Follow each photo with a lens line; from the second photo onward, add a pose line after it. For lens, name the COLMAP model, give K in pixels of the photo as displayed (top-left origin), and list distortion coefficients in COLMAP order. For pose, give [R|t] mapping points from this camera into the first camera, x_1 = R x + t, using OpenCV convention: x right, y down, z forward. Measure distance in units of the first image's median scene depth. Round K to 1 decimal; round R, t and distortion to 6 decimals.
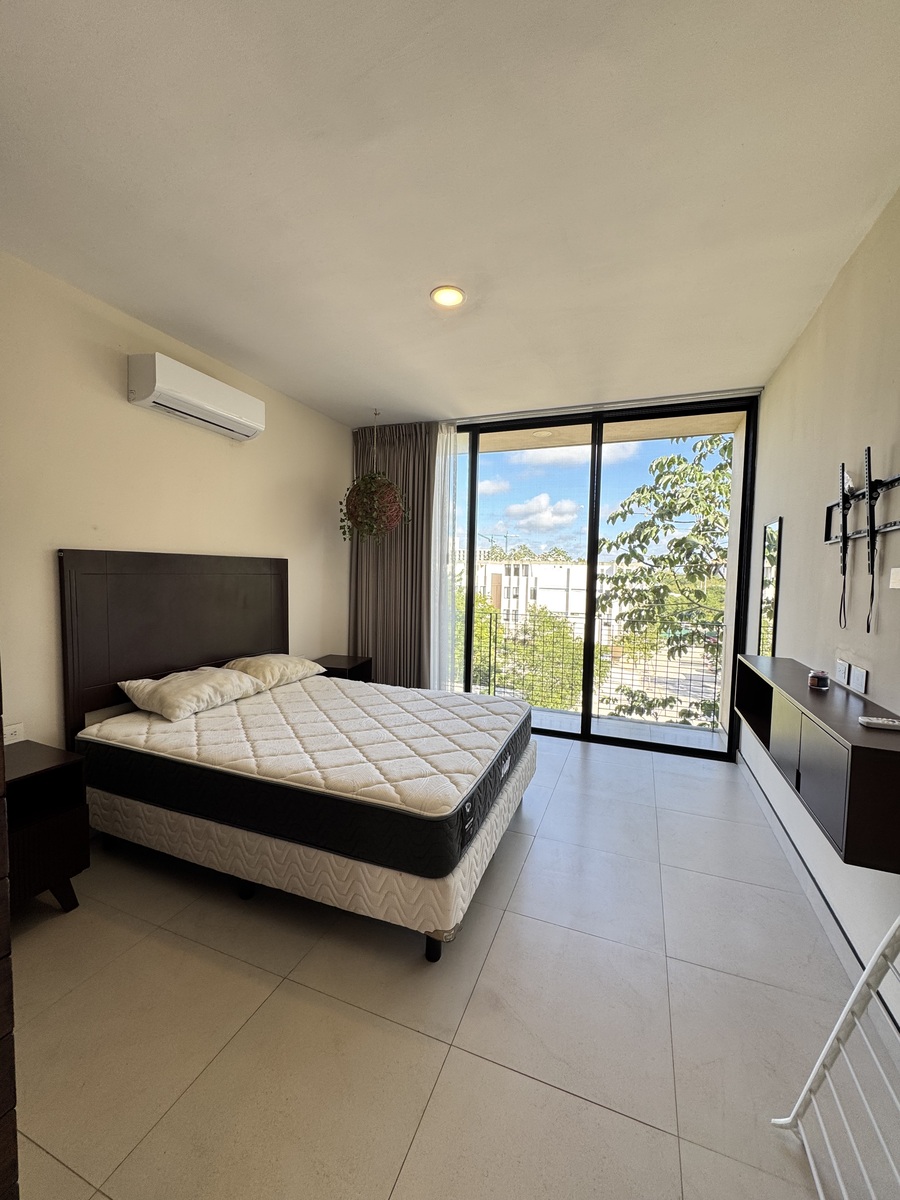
lens RADIAL K [[477.0, 0, 453.9], [0, 477.0, 597.3], [0, 0, 1]] dist [-0.027126, 0.000000]
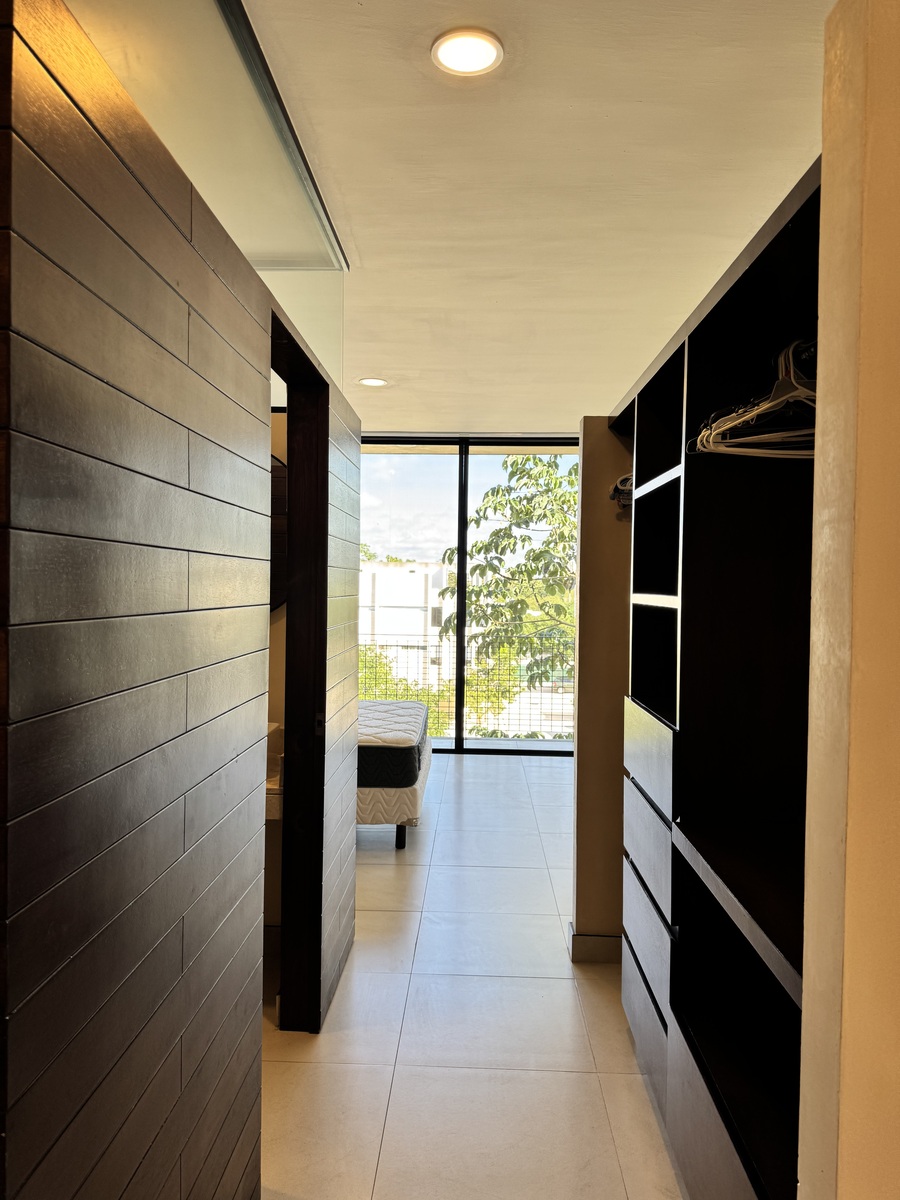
lens RADIAL K [[834.9, 0, 450.0], [0, 834.9, 600.0], [0, 0, 1]] dist [0.003378, -0.001268]
pose [[0.943686, -0.015100, 0.330498, -0.209850], [0.023708, 0.999476, -0.022030, 0.006328], [-0.329993, 0.028624, 0.943549, -0.448849]]
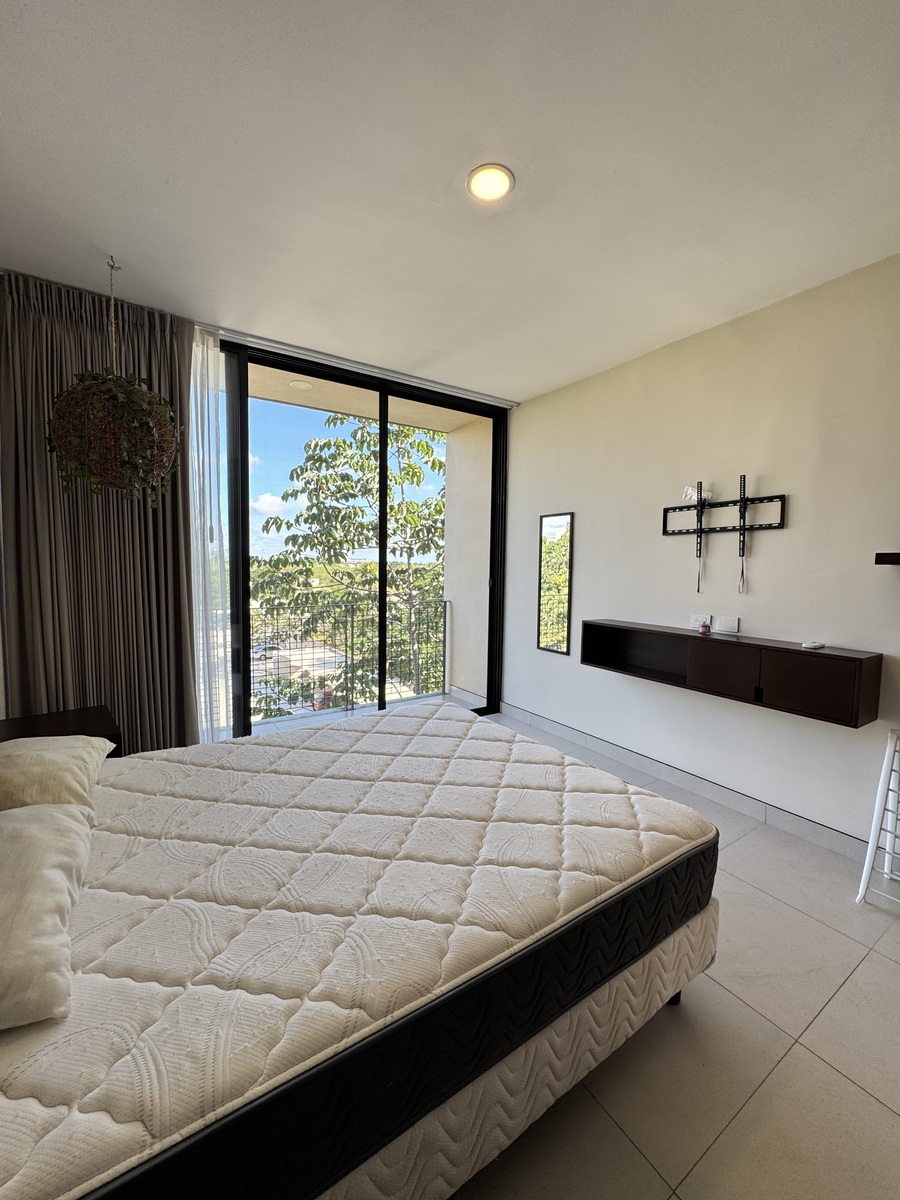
lens RADIAL K [[474.5, 0, 446.9], [0, 474.5, 598.9], [0, 0, 1]] dist [0.000800, -0.006065]
pose [[0.583698, -0.071070, 0.808854, -0.238141], [0.036882, 0.997455, 0.061026, -0.011017], [-0.811133, -0.005789, 0.584834, 0.209393]]
